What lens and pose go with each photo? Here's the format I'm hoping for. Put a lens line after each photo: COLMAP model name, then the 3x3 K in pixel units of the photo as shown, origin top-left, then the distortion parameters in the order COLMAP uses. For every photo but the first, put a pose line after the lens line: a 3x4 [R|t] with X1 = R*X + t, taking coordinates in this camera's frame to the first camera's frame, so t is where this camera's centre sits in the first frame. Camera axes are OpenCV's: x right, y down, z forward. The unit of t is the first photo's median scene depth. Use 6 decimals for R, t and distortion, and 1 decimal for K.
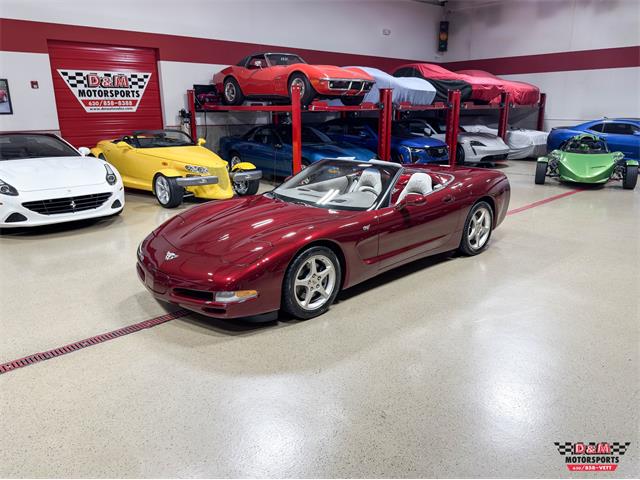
lens RADIAL K [[481.3, 0, 327.1], [0, 481.3, 243.5], [0, 0, 1]] dist [0.049382, -0.073100]
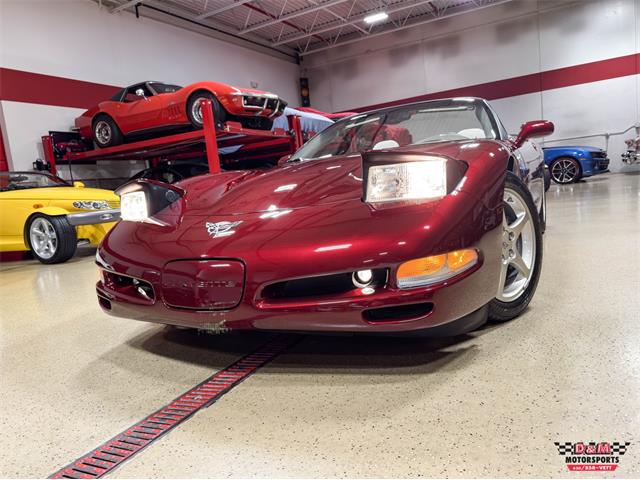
lens RADIAL K [[481.3, 0, 327.1], [0, 481.3, 243.5], [0, 0, 1]] dist [0.049382, -0.073100]
pose [[0.946551, -0.138691, 0.291215, -0.129421], [0.181767, 0.975187, -0.126374, 0.040140], [-0.266462, 0.172553, 0.948274, 0.206656]]
